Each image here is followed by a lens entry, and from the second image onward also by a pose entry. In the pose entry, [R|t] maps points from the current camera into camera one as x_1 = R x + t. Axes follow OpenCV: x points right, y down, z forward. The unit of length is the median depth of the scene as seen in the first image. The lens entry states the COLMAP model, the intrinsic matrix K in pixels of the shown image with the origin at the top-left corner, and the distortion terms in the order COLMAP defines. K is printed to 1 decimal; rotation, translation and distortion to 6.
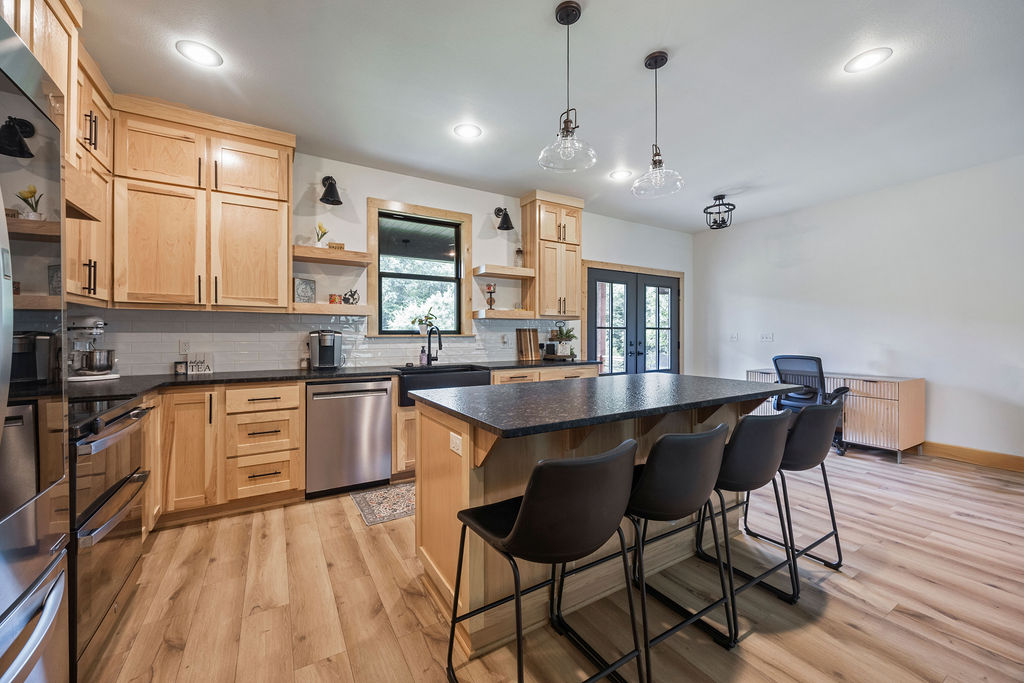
lens RADIAL K [[395.5, 0, 509.2], [0, 395.5, 337.3], [0, 0, 1]] dist [-0.002435, -0.000010]
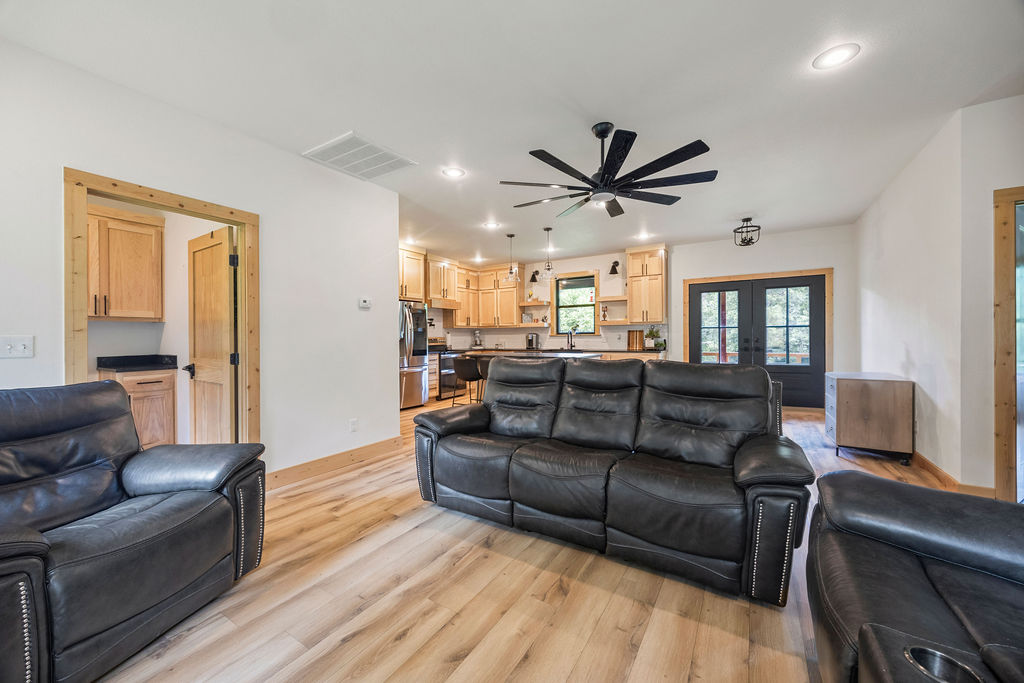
lens RADIAL K [[390.8, 0, 508.0], [0, 390.8, 334.1], [0, 0, 1]] dist [0.000584, 0.000122]
pose [[0.450220, -0.005355, -0.892902, 1.399597], [0.006238, 0.999976, -0.002851, -0.005302], [0.892896, -0.004286, 0.450243, -0.216215]]
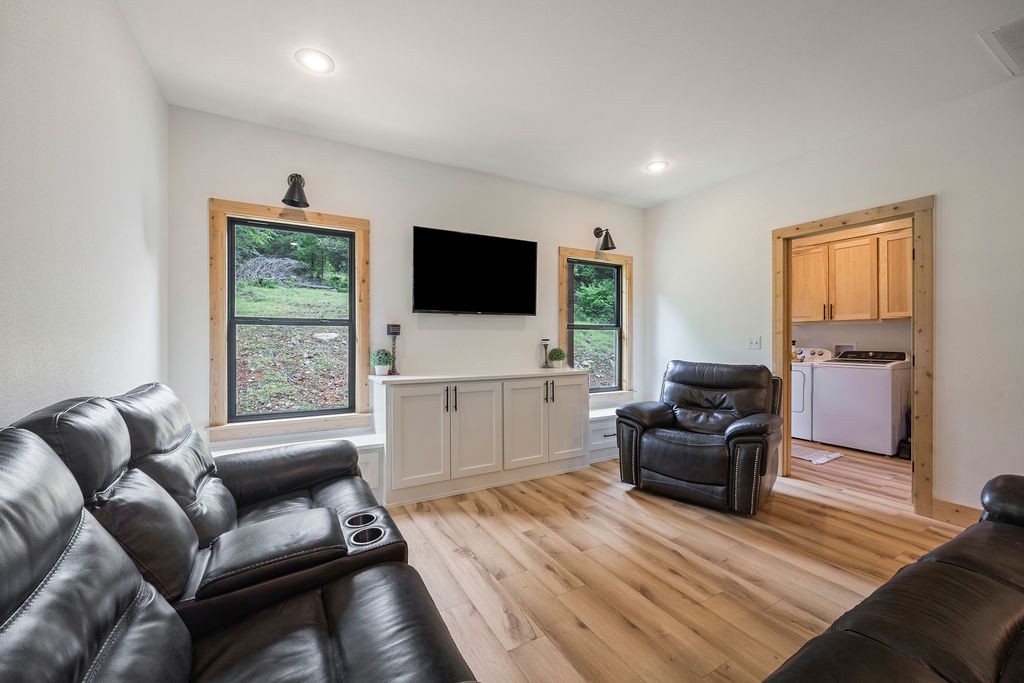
lens RADIAL K [[398.8, 0, 508.4], [0, 398.8, 340.2], [0, 0, 1]] dist [-0.002038, -0.000088]
pose [[-0.999467, 0.005048, 0.032241, 1.195956], [0.005092, 0.999986, 0.001276, -0.004406], [-0.032234, 0.001440, -0.999479, 0.376734]]
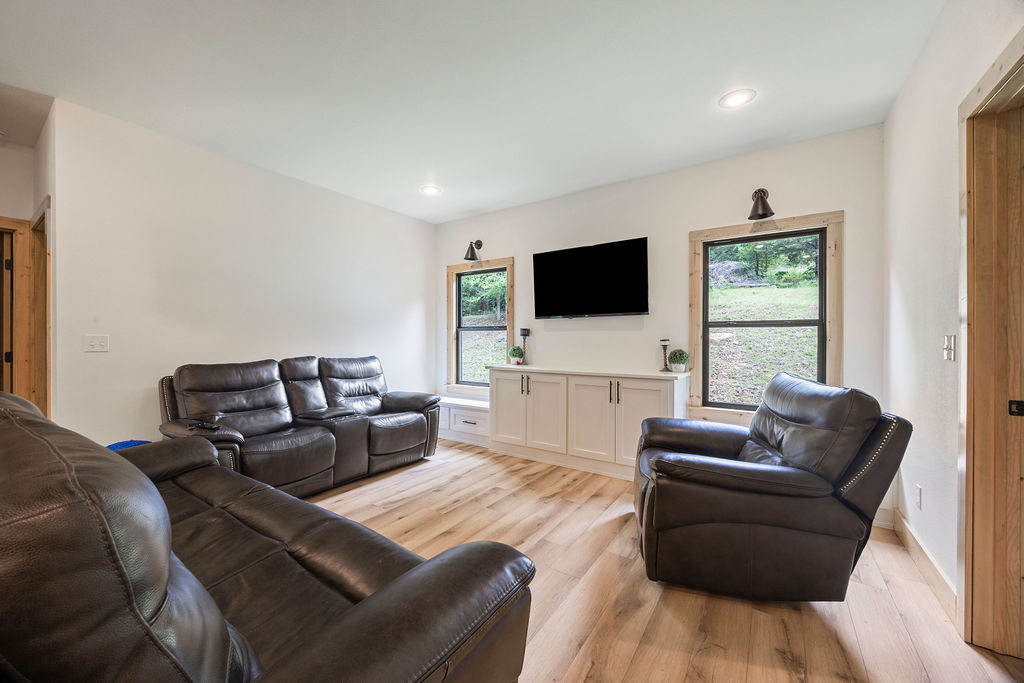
lens RADIAL K [[388.1, 0, 505.7], [0, 388.1, 340.2], [0, 0, 1]] dist [-0.000523, -0.000182]
pose [[-0.413221, 0.000739, 0.910631, 0.474164], [-0.000593, 0.999999, -0.001080, -0.002371], [-0.910631, -0.000986, -0.413220, 0.069072]]
